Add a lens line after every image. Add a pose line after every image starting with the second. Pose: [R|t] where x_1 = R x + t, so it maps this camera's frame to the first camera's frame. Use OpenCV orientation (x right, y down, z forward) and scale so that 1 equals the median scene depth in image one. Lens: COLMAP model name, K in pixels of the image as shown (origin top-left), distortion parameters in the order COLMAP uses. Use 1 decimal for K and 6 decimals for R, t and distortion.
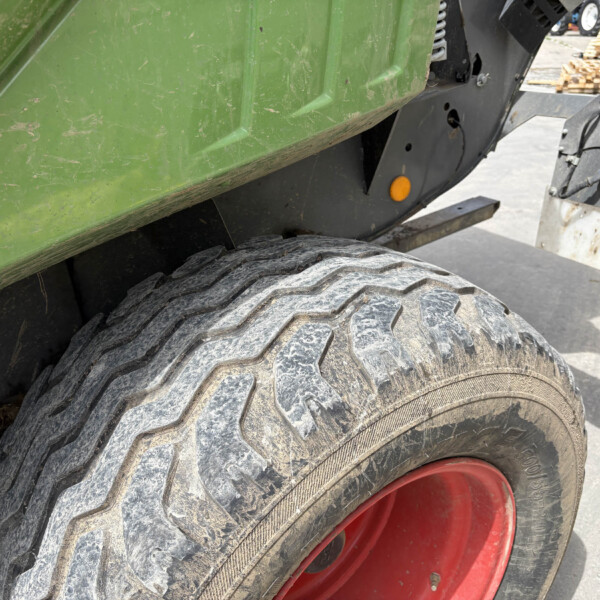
lens RADIAL K [[618.7, 0, 296.1], [0, 618.7, 302.7], [0, 0, 1]] dist [0.027833, 0.007125]
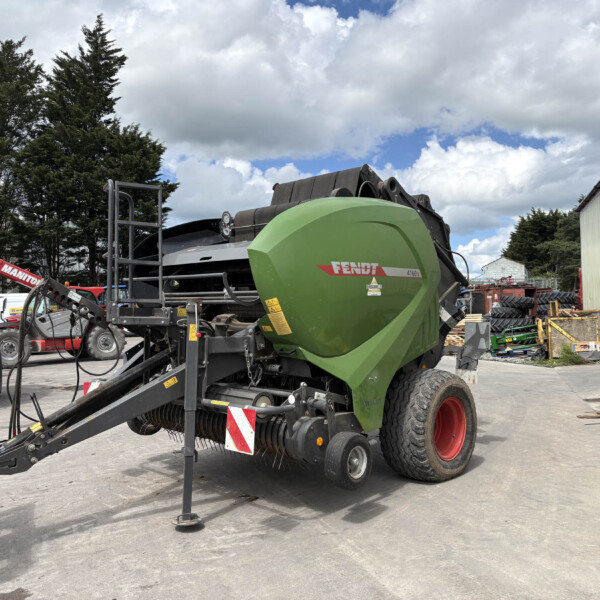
lens RADIAL K [[618.7, 0, 296.1], [0, 618.7, 302.7], [0, 0, 1]] dist [0.027833, 0.007125]
pose [[0.978910, -0.013350, 0.203855, -2.781804], [0.097274, 0.907943, -0.407648, 1.899391], [-0.179647, 0.418880, 0.890093, -5.051885]]
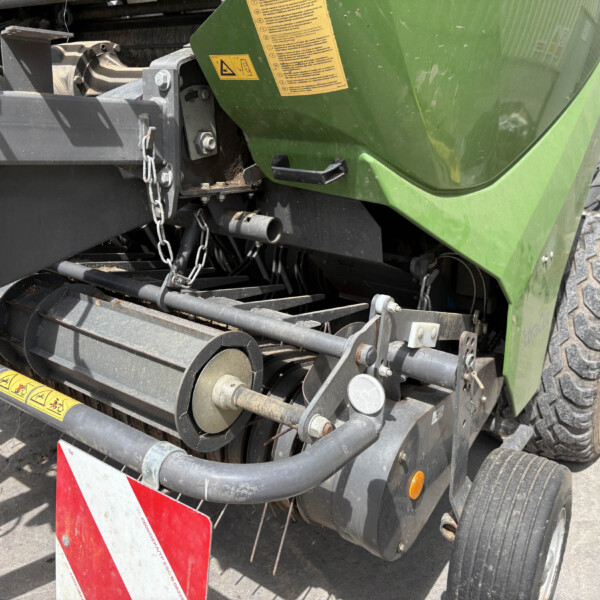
lens RADIAL K [[618.7, 0, 296.1], [0, 618.7, 302.7], [0, 0, 1]] dist [0.027833, 0.007125]
pose [[0.940914, -0.075888, 0.330033, -2.265887], [0.115337, 0.988115, -0.101613, 0.486429], [-0.318400, 0.133674, 0.938484, -1.233948]]
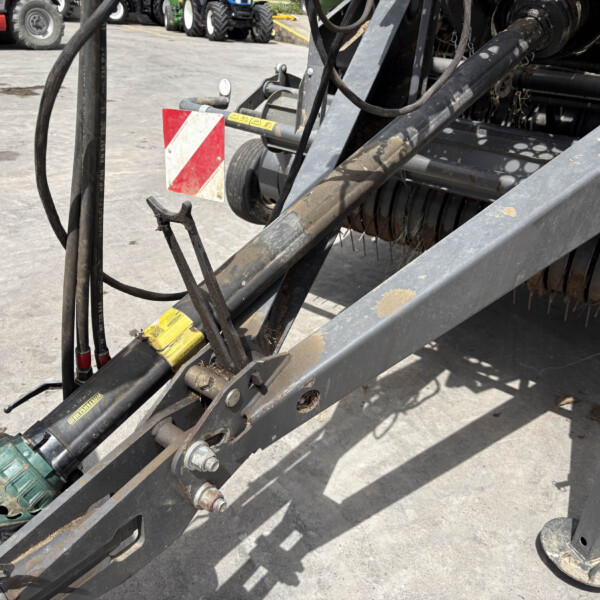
lens RADIAL K [[618.7, 0, 296.1], [0, 618.7, 302.7], [0, 0, 1]] dist [0.027833, 0.007125]
pose [[0.953588, -0.079619, 0.290397, -3.952670], [0.070844, 0.996660, 0.040626, 0.452033], [-0.292662, -0.018168, 0.956043, -0.899549]]
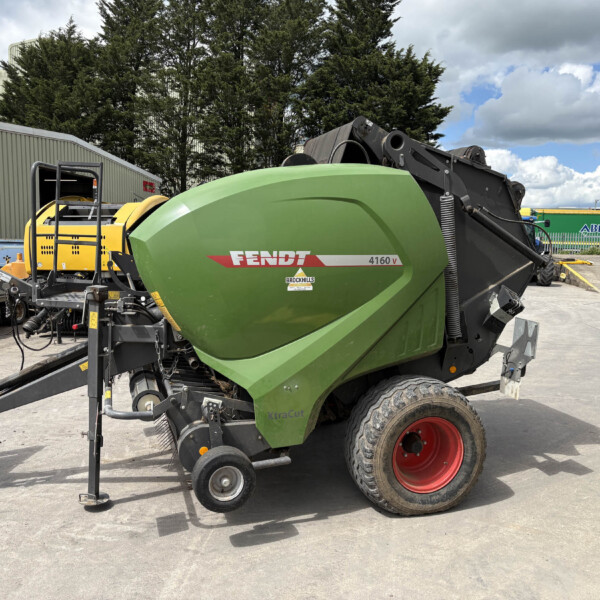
lens RADIAL K [[618.7, 0, 296.1], [0, 618.7, 302.7], [0, 0, 1]] dist [0.027833, 0.007125]
pose [[0.953644, 0.049643, -0.296816, 0.601298], [-0.136950, 0.949843, -0.281144, 0.986104], [0.267972, 0.308760, 0.912611, -4.437865]]
